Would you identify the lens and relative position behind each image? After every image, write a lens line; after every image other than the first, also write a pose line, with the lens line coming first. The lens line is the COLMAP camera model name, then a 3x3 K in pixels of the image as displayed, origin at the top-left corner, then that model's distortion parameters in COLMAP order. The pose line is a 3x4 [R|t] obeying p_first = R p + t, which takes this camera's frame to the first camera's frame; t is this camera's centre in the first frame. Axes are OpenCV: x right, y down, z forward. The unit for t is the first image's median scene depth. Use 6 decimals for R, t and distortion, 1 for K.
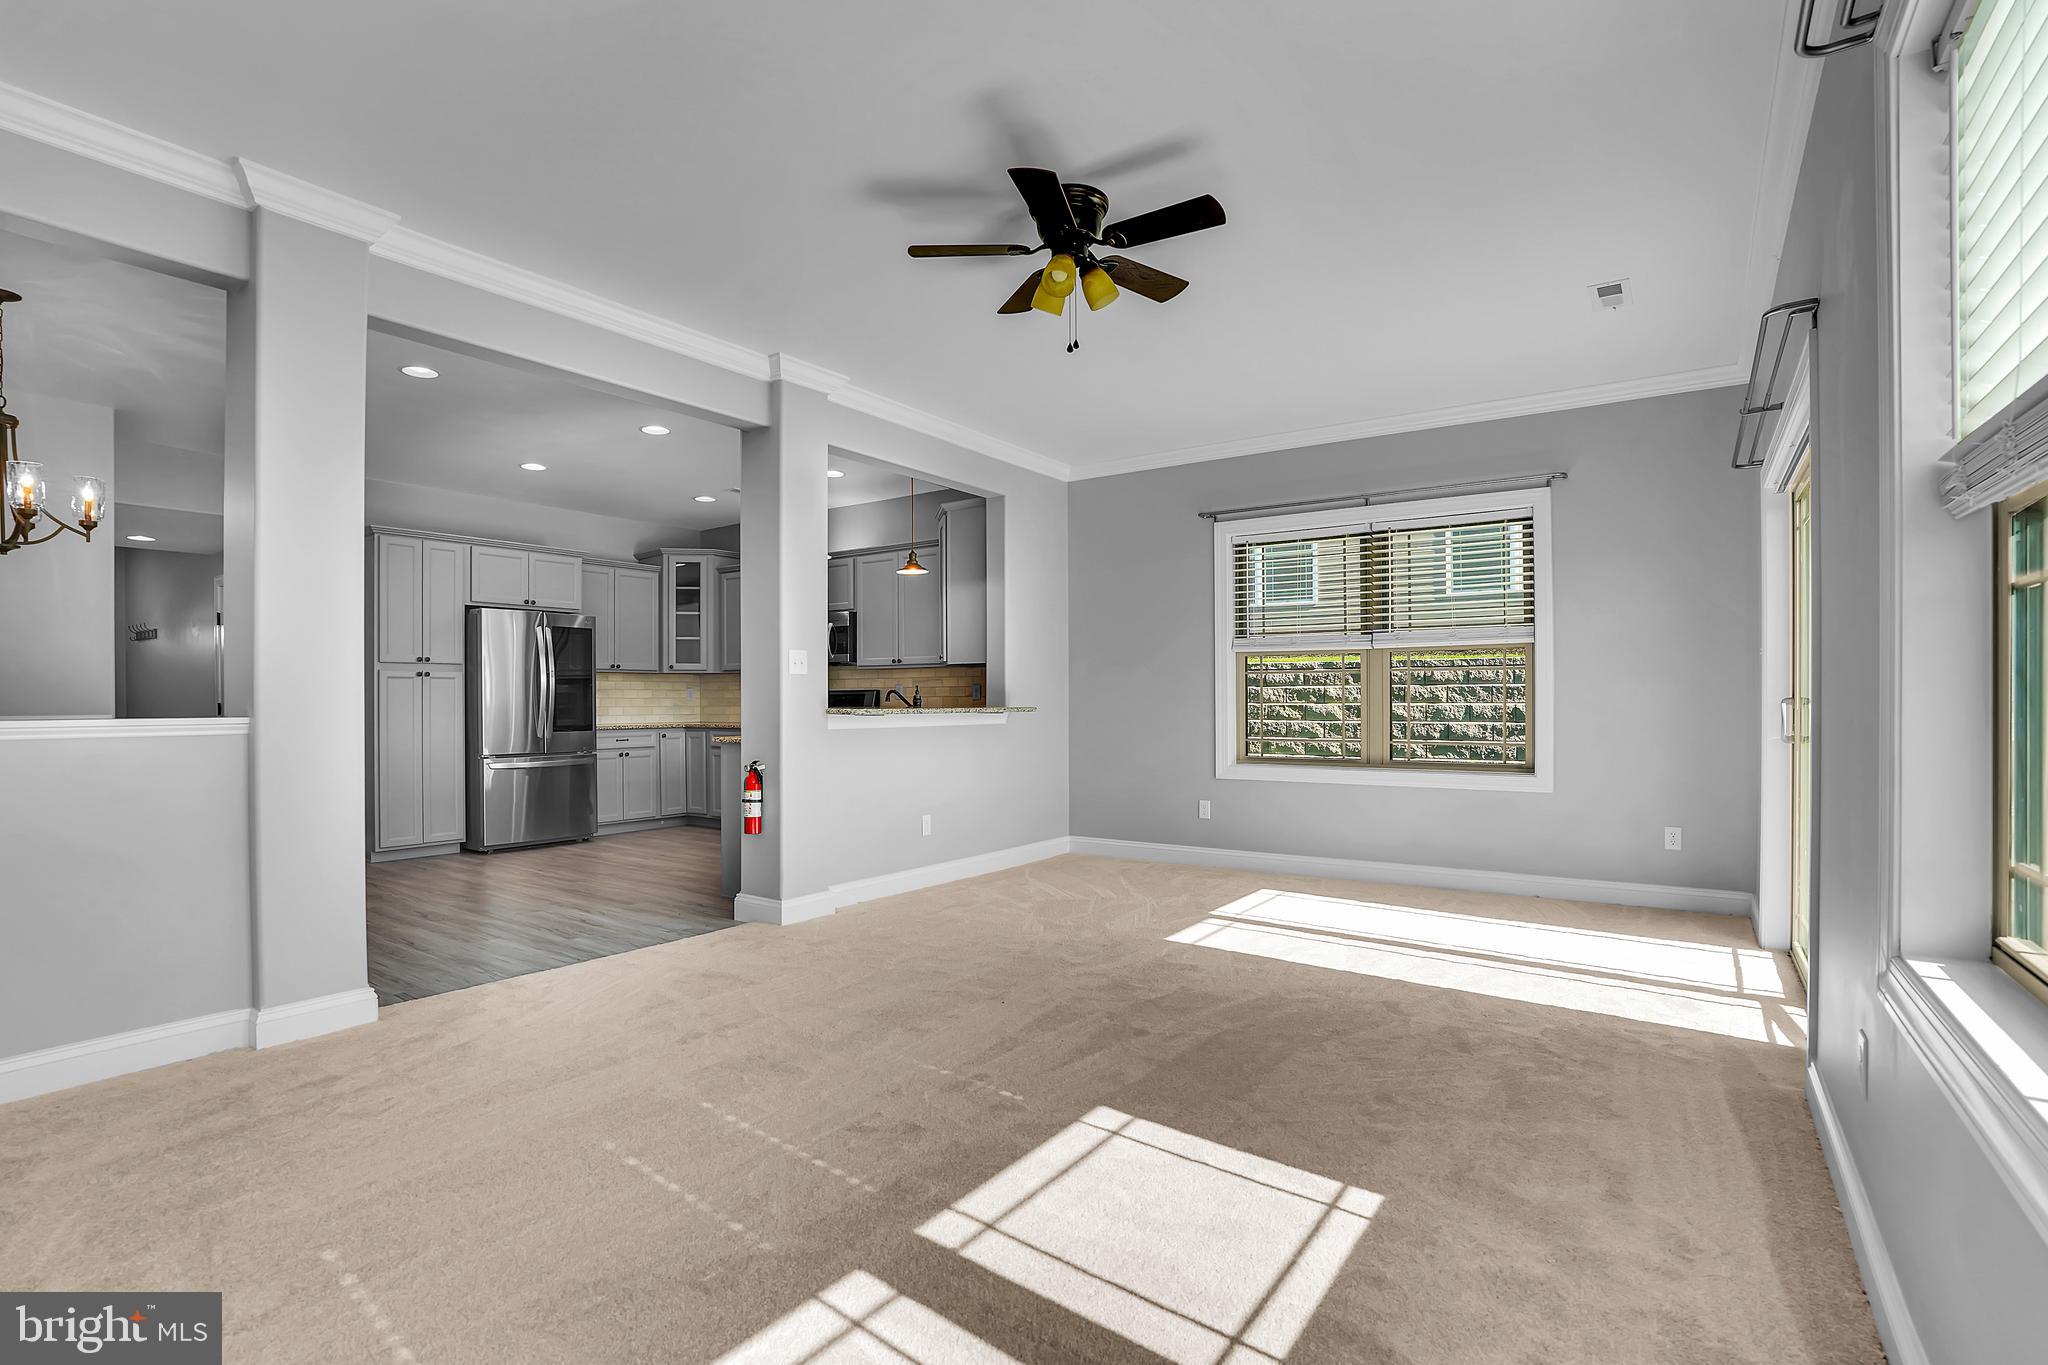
lens RADIAL K [[964.3, 0, 998.9], [0, 964.3, 707.8], [0, 0, 1]] dist [-0.047170, 0.009822]
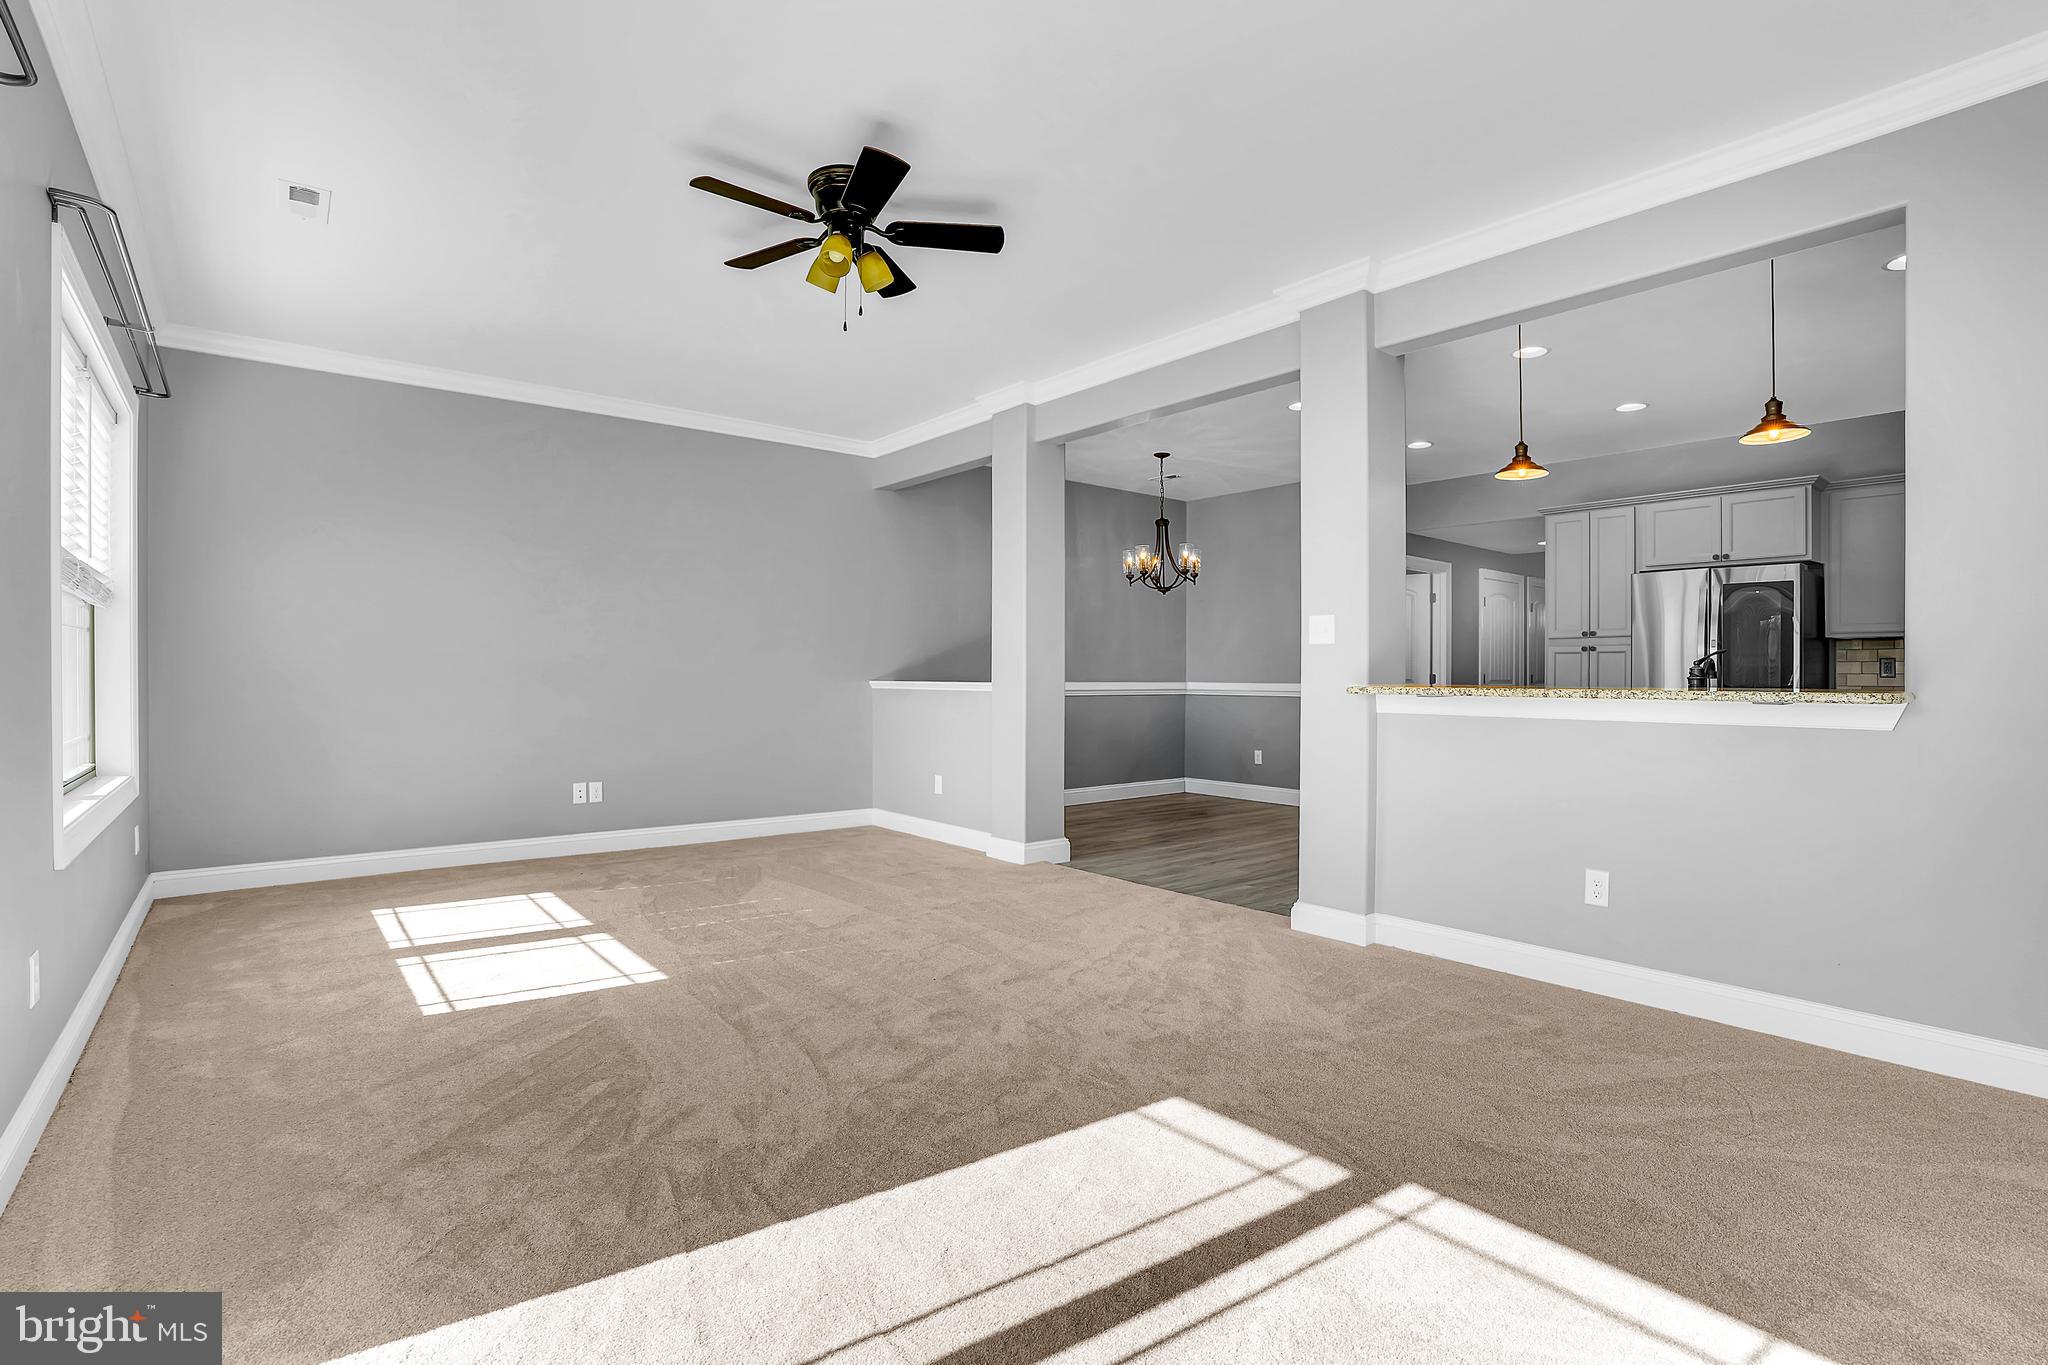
lens RADIAL K [[1036.8, 0, 1021.9], [0, 1036.8, 688.3], [0, 0, 1]] dist [-0.049659, 0.011018]
pose [[-0.236024, 0.014529, -0.971638, 0.733176], [-0.009160, 0.999811, 0.017176, -0.009701], [0.971704, 0.012954, -0.235847, 0.962375]]
